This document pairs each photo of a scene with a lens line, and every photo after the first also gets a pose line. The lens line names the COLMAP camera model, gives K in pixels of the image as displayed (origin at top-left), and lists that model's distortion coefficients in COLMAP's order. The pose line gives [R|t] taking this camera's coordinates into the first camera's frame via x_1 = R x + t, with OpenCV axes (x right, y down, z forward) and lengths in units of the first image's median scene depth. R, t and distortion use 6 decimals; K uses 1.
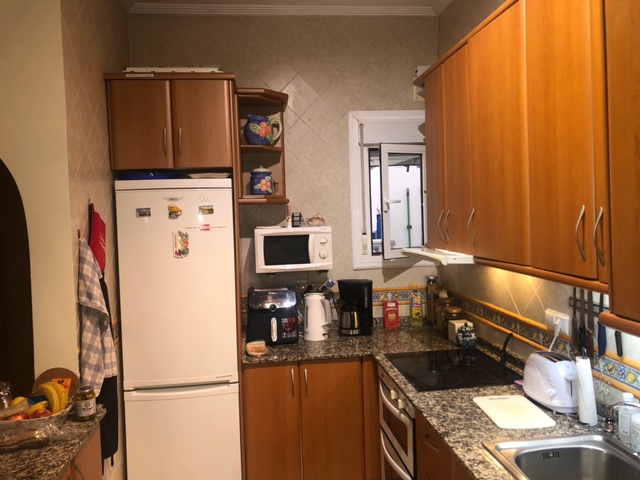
lens RADIAL K [[517.3, 0, 320.0], [0, 517.3, 240.0], [0, 0, 1]] dist [0.021285, 0.000956]
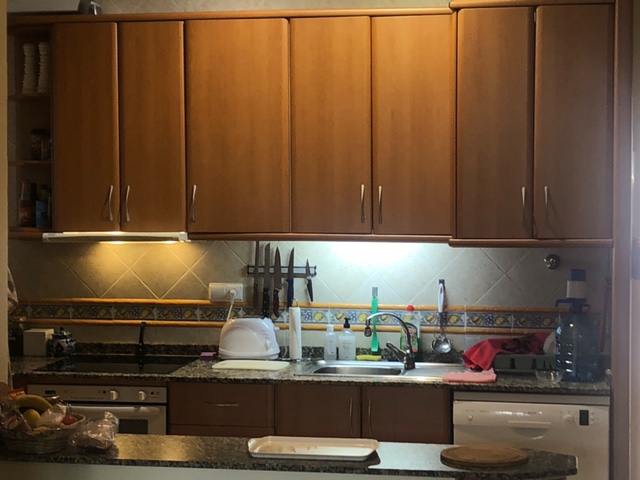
lens RADIAL K [[1334.1, 0, 320.0], [0, 1334.1, 240.0], [0, 0, 1]] dist [0.246841, 0.232913]
pose [[0.319954, -0.012012, 0.947357, -2.145509], [0.042054, 0.999114, -0.001535, 0.062435], [-0.946499, 0.040332, 0.320175, -0.075991]]
